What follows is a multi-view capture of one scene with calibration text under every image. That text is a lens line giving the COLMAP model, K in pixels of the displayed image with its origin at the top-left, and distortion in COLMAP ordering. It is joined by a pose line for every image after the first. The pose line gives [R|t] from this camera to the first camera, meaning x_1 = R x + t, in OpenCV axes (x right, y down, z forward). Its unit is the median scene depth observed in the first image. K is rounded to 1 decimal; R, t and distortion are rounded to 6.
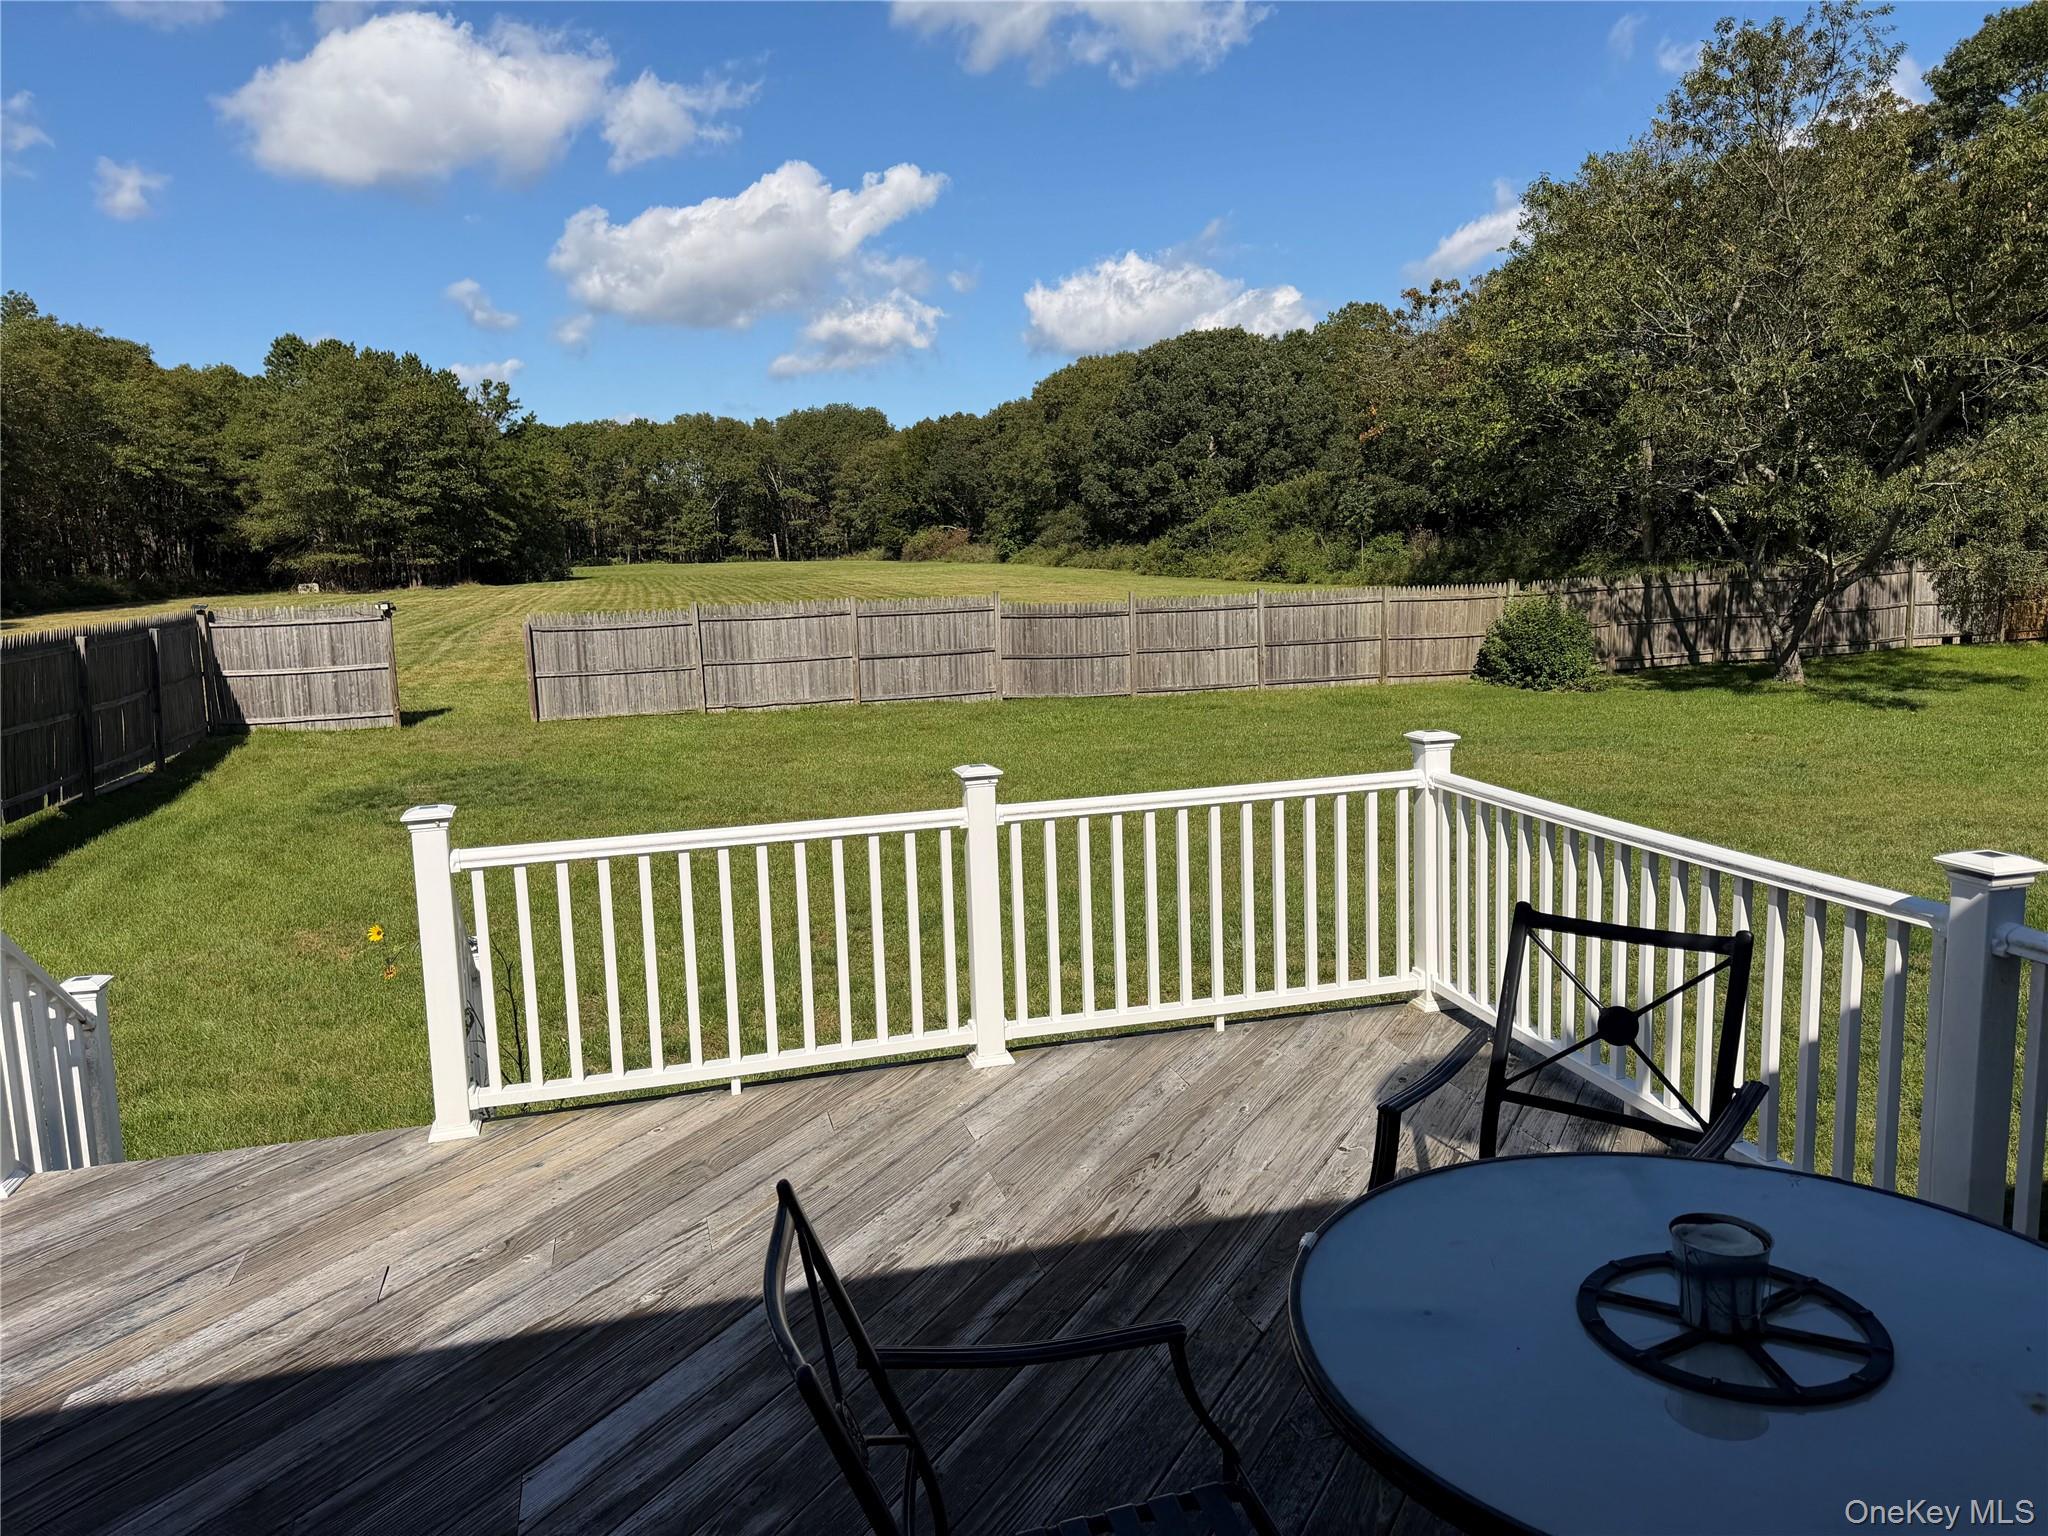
lens RADIAL K [[1414.7, 0, 1003.9], [0, 1414.7, 808.2], [0, 0, 1]] dist [0.019779, -0.032231]
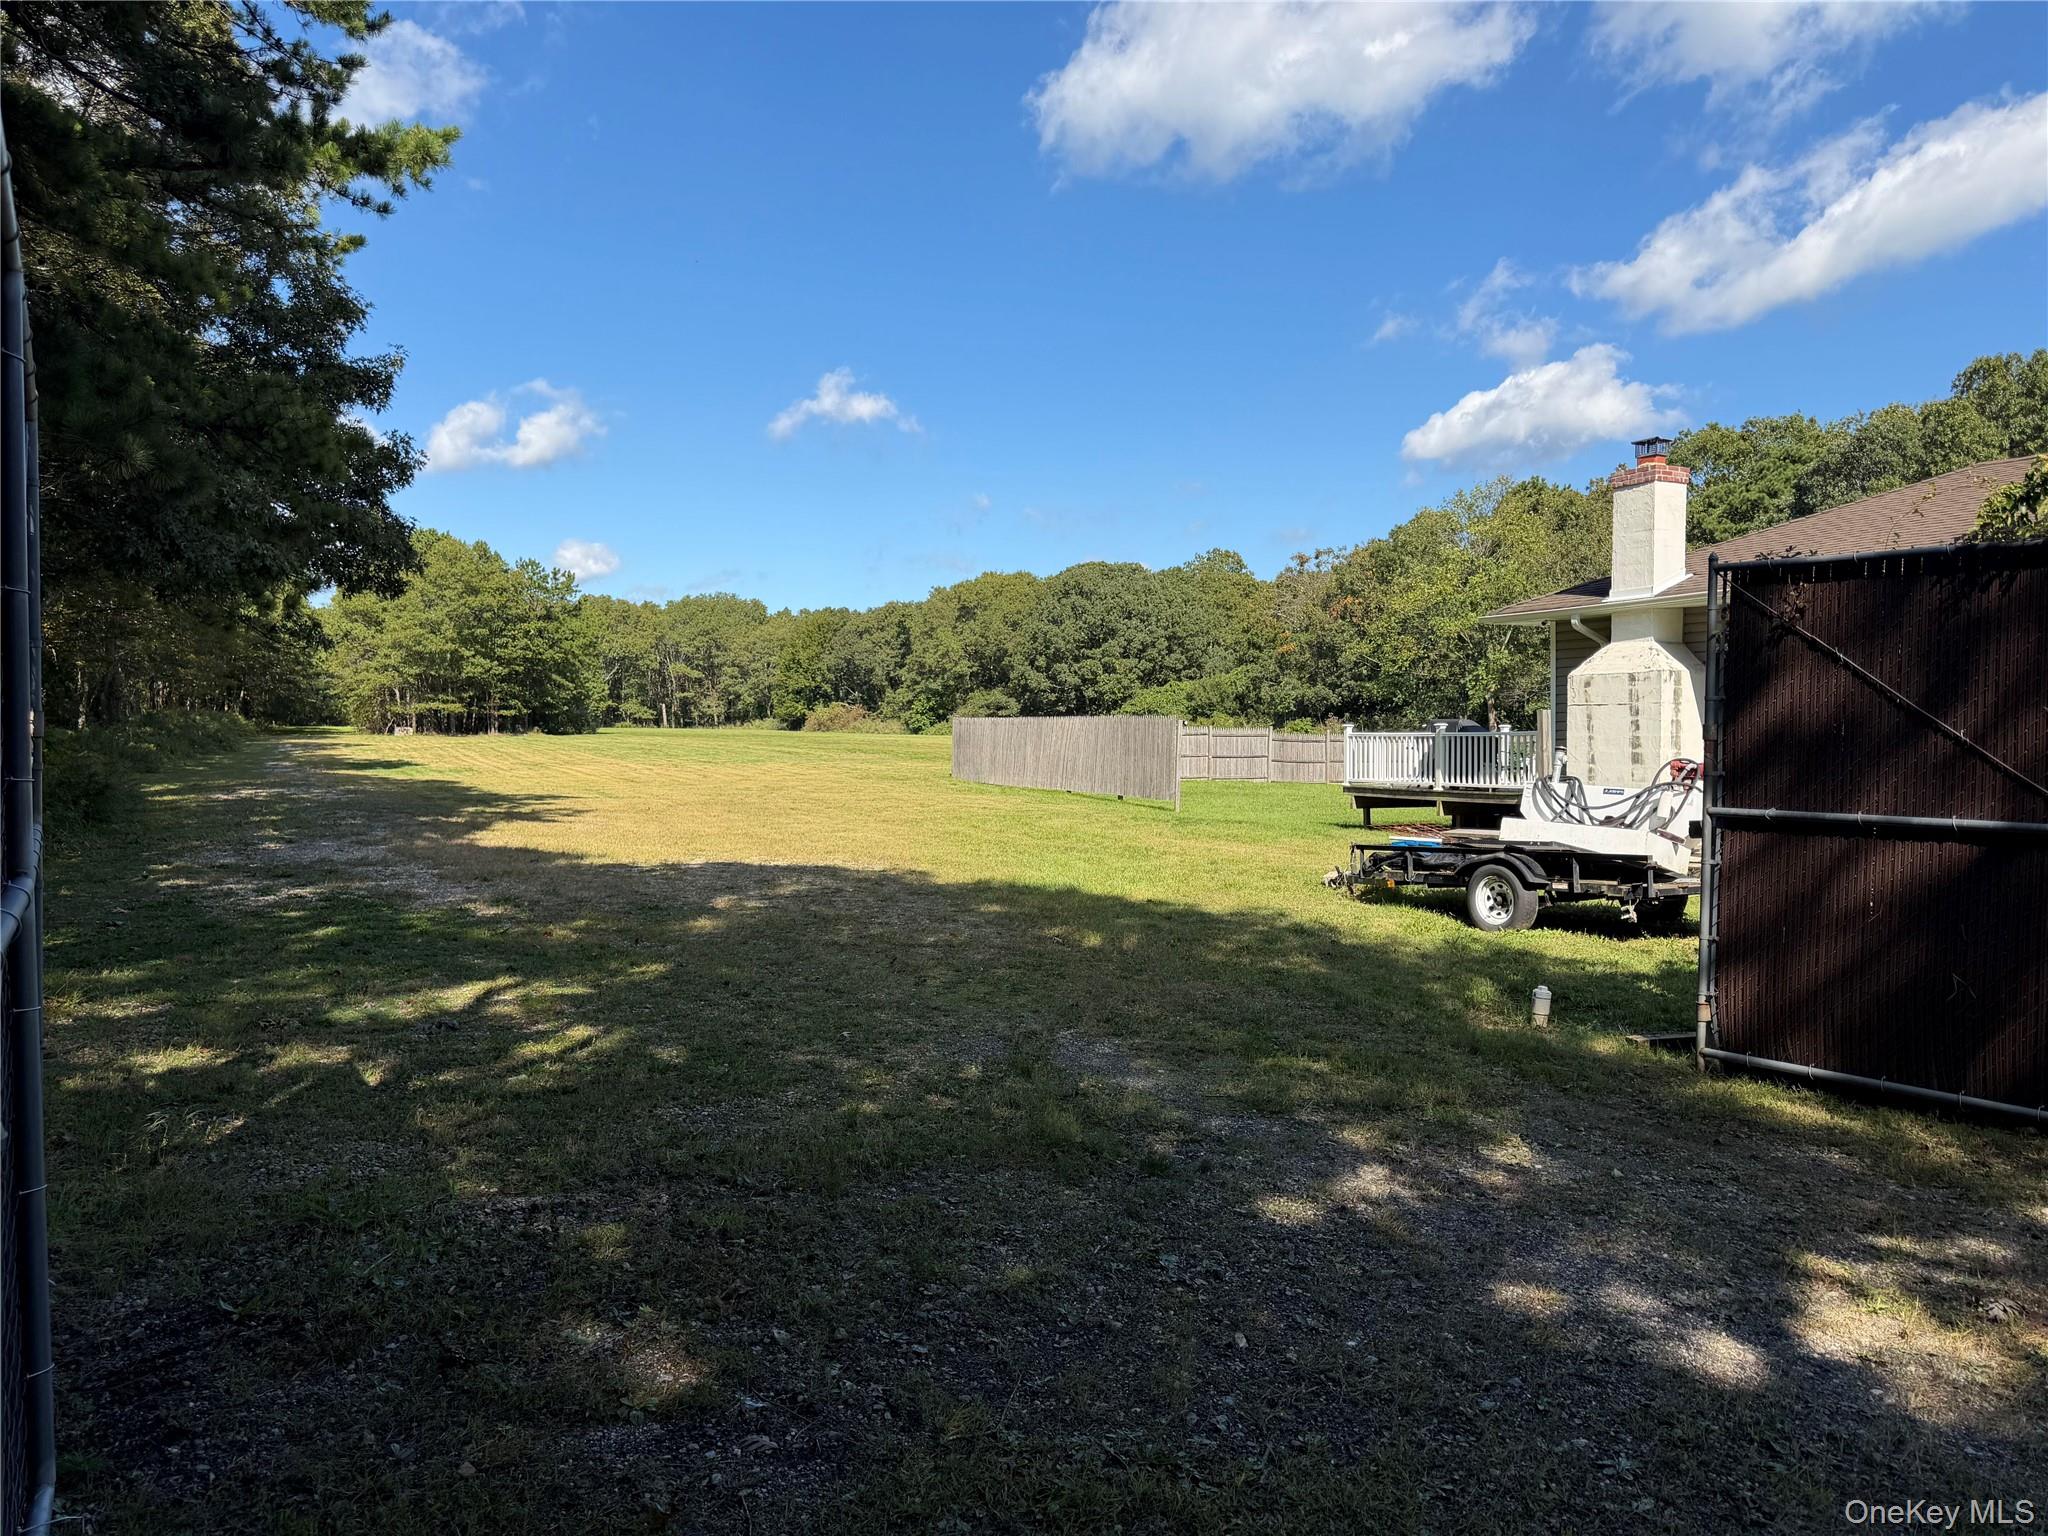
lens RADIAL K [[1414.7, 0, 1019.8], [0, 1414.7, 765.0], [0, 0, 1]] dist [0.019779, -0.032231]
pose [[0.980300, 0.032724, 0.194784, -0.169449], [-0.001164, 0.987120, -0.159978, 0.049235], [-0.197510, 0.156600, 0.967712, -0.192232]]
